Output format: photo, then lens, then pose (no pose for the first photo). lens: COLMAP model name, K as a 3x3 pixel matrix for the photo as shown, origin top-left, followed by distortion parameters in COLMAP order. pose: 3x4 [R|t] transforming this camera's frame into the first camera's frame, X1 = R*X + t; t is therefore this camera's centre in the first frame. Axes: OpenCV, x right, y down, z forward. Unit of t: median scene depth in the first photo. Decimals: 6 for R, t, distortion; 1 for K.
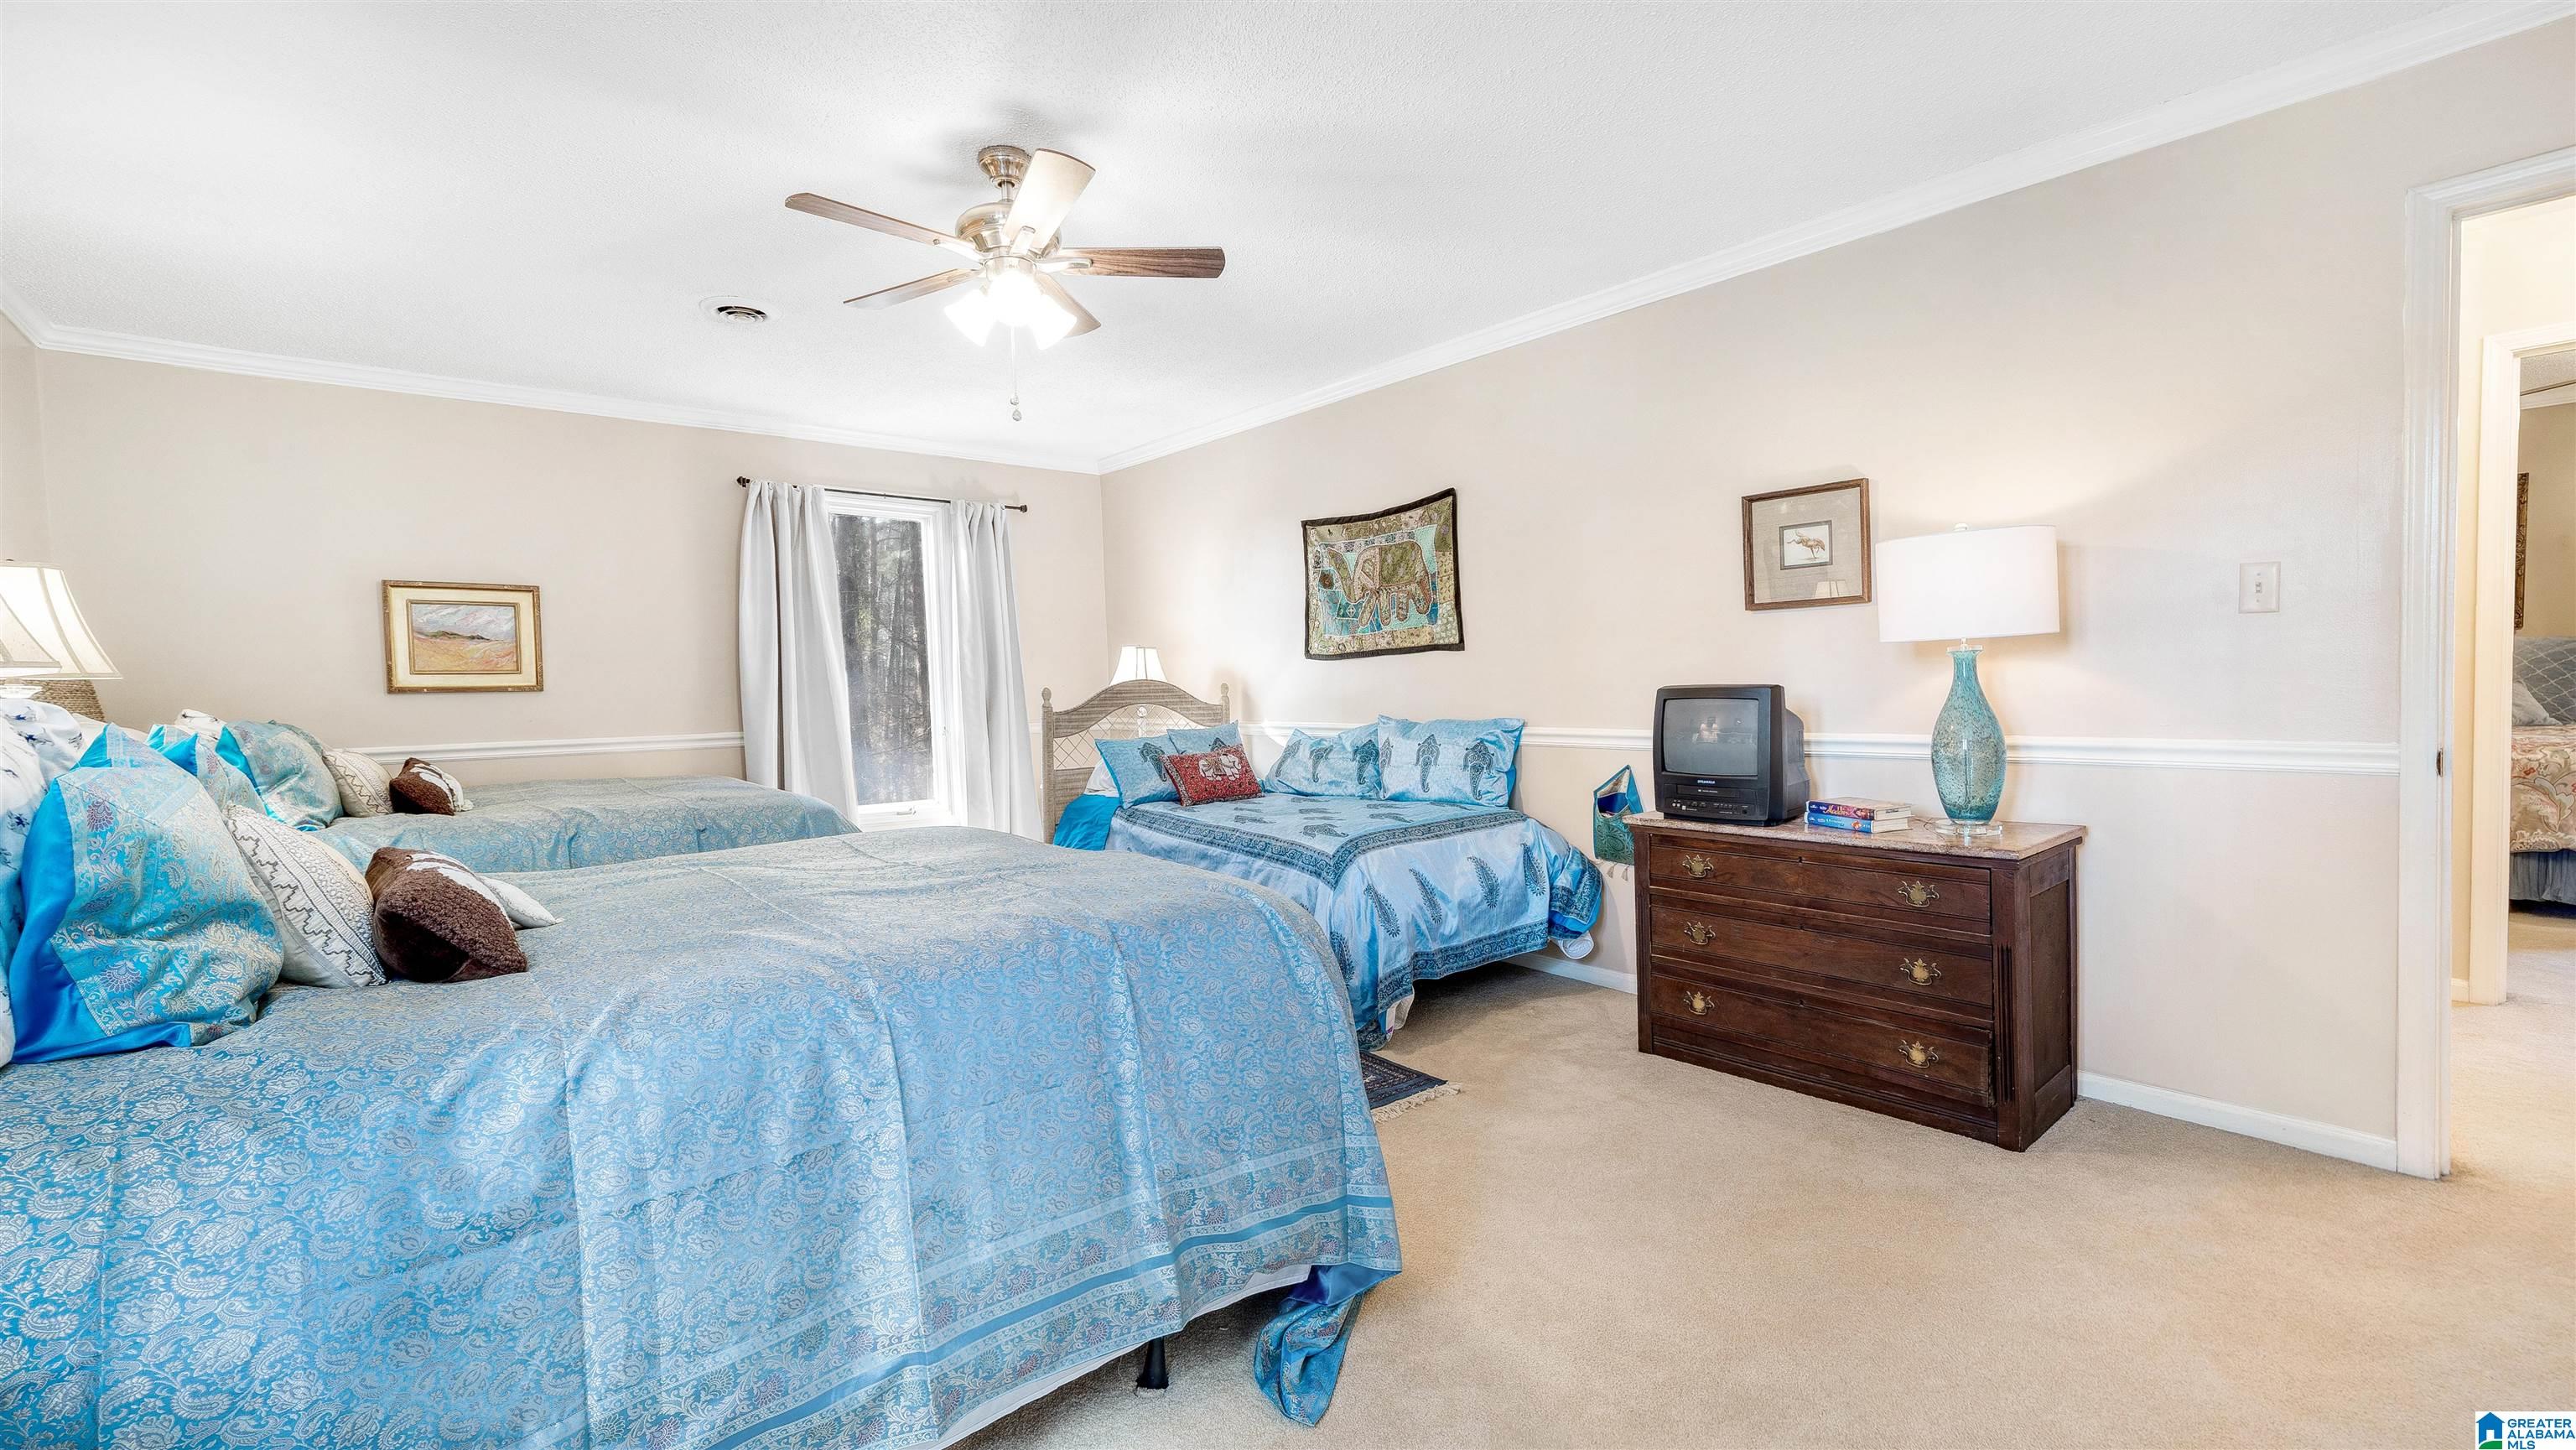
lens RADIAL K [[1090.3, 0, 1291.3], [0, 1090.3, 727.6], [0, 0, 1]] dist [0.005202, 0.000684]
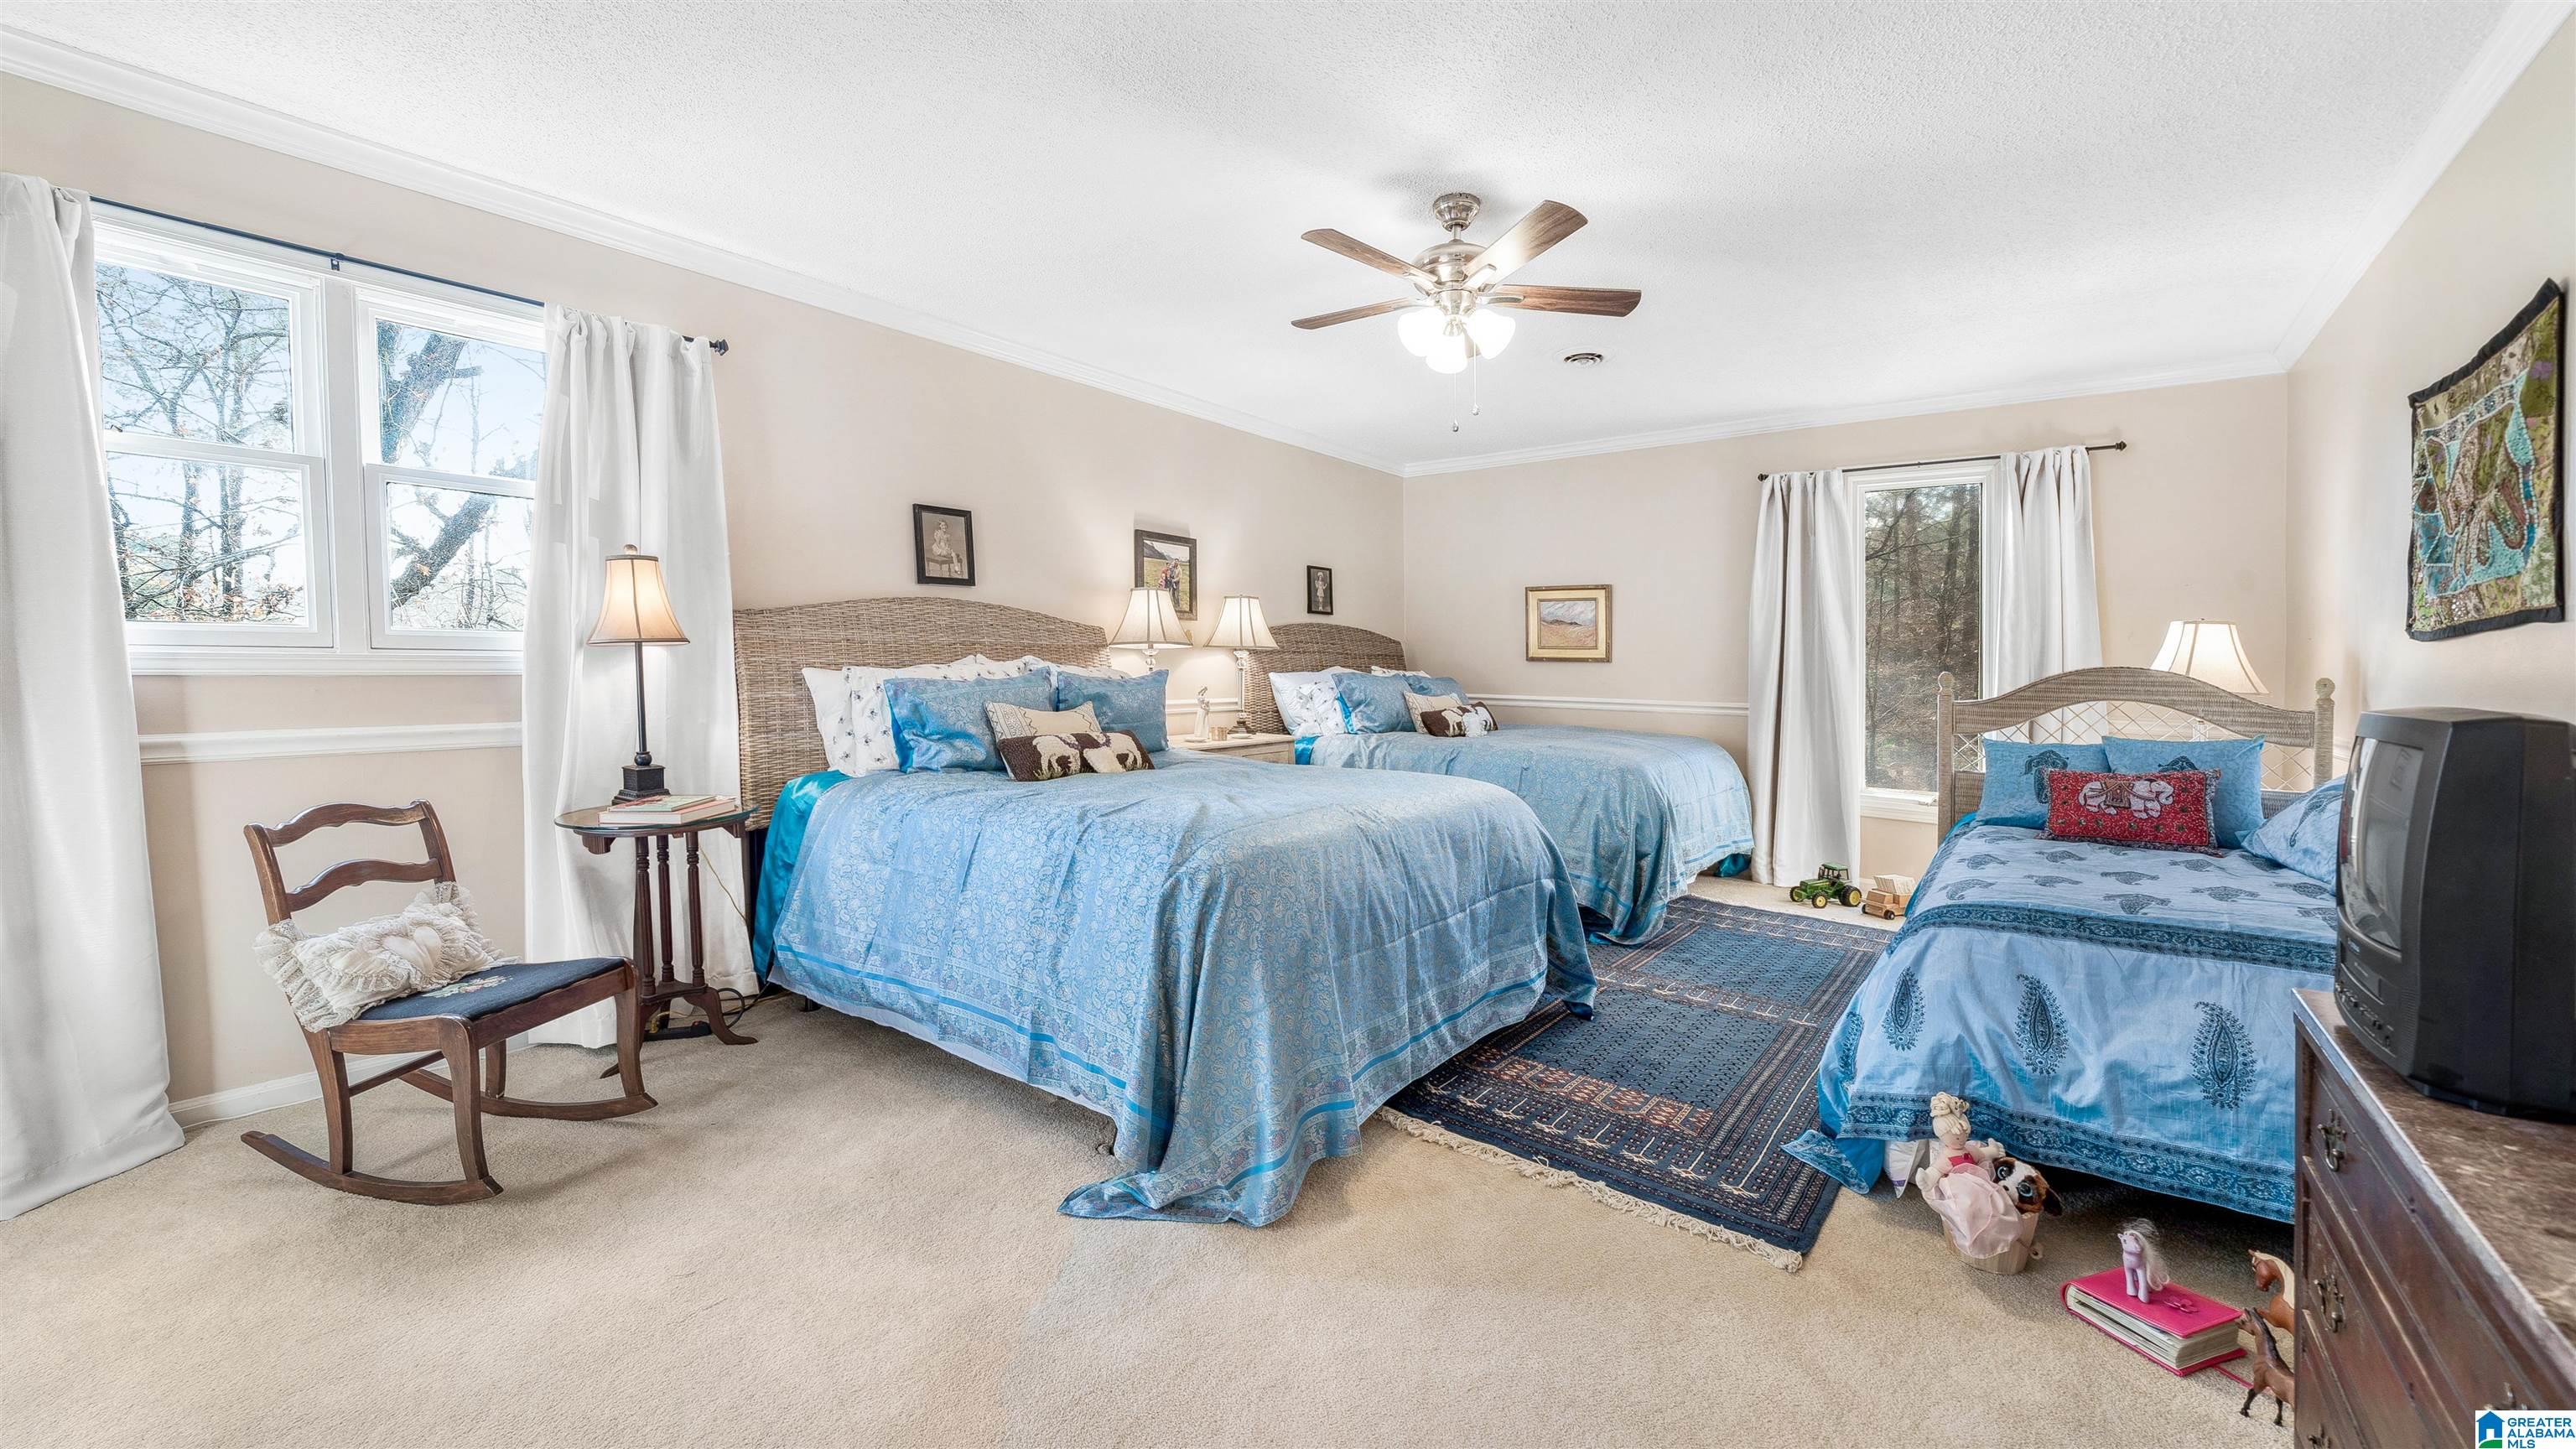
lens RADIAL K [[991.8, 0, 1290.0], [0, 991.8, 726.5], [0, 0, 1]] dist [-0.002529, -0.000225]
pose [[0.216877, 0.087241, -0.972293, 0.449371], [-0.059332, 0.995335, 0.076074, -0.025329], [0.974394, 0.041189, 0.221041, 0.365768]]
